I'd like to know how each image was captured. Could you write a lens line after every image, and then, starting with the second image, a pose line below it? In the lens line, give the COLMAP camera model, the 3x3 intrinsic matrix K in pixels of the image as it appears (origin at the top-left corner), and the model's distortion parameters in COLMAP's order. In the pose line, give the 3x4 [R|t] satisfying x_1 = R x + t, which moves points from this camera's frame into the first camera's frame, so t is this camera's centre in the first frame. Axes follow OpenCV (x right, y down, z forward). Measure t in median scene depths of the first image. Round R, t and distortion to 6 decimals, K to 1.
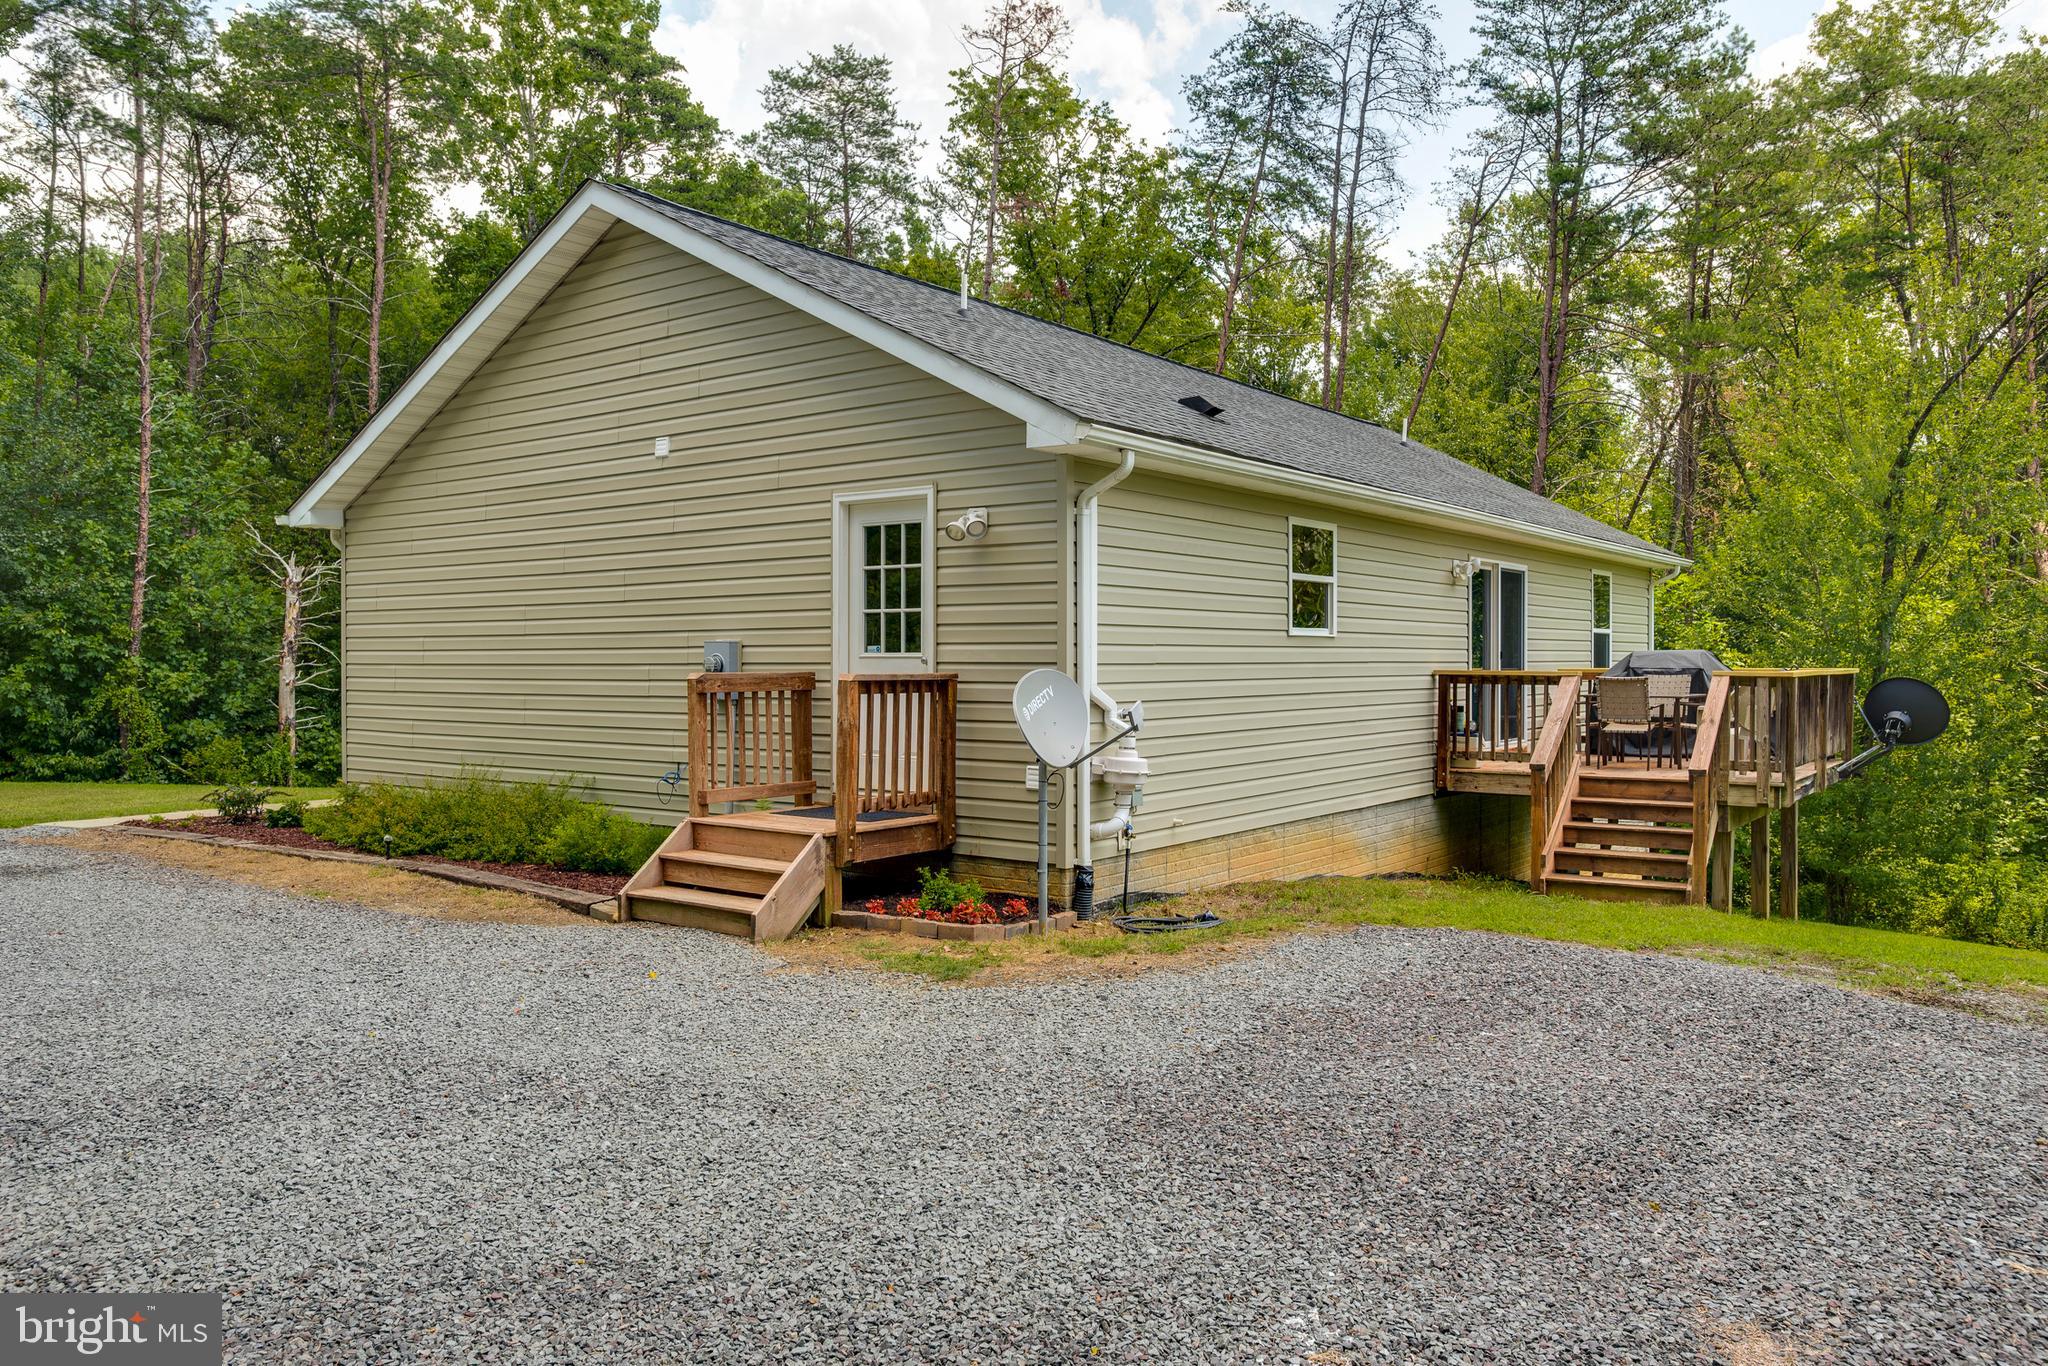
lens RADIAL K [[1495.3, 0, 1024.0], [0, 1495.3, 683.0], [0, 0, 1]] dist [0.059366, 0.001493]
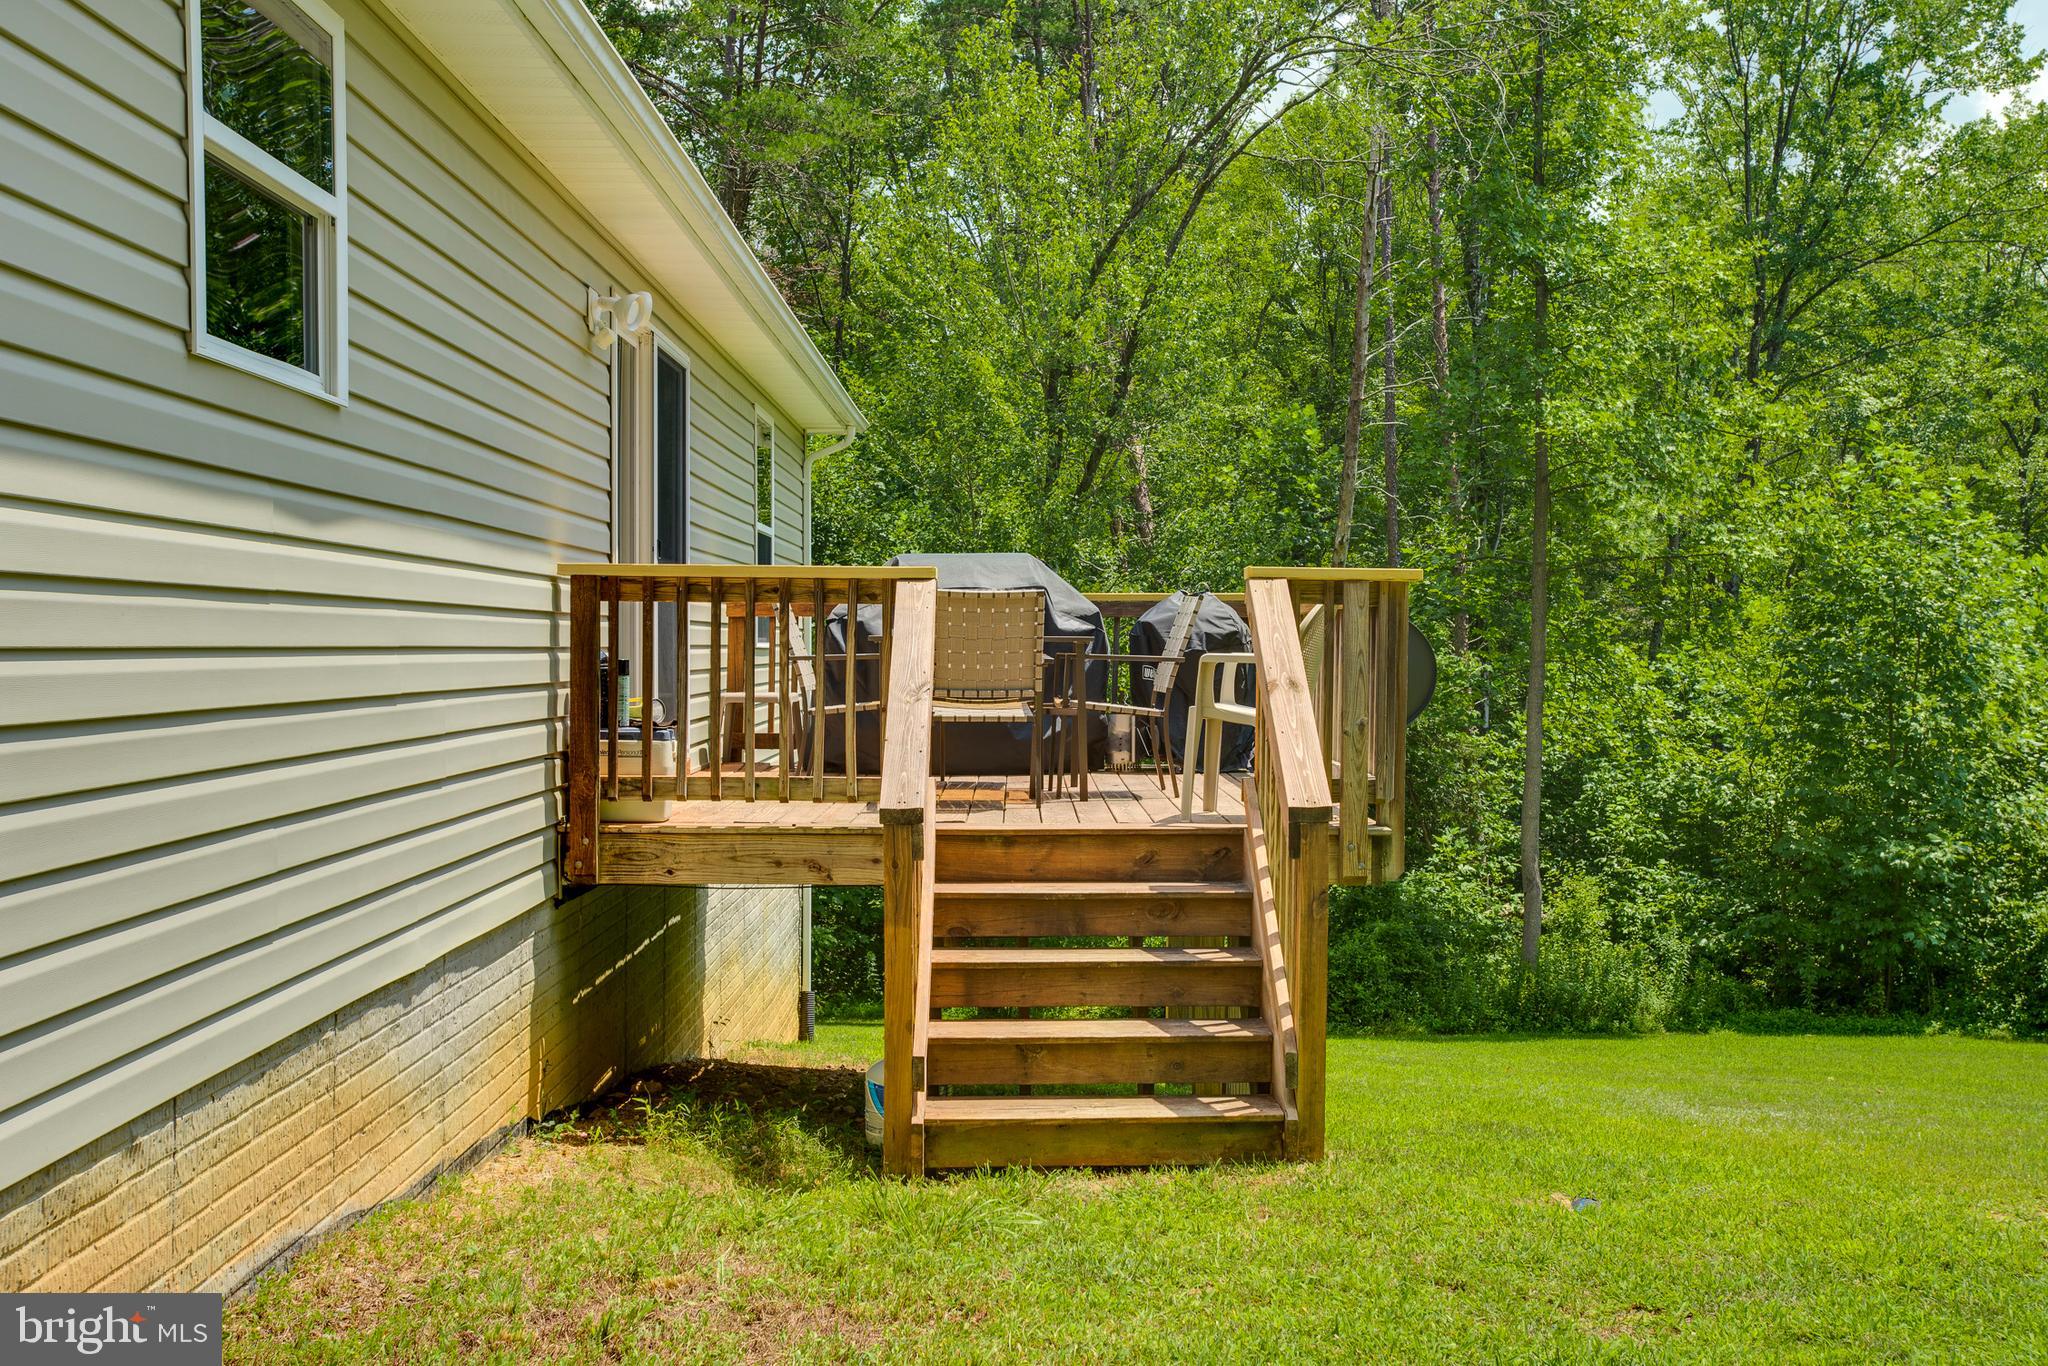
lens RADIAL K [[1922.4, 0, 1024.0], [0, 1922.4, 683.0], [0, 0, 1]] dist [-0.017408, 0.149621]
pose [[0.801558, -0.006506, 0.597881, 0.079532], [0.004316, 0.999978, 0.005095, 0.019188], [-0.597901, -0.001504, 0.801569, 0.552283]]
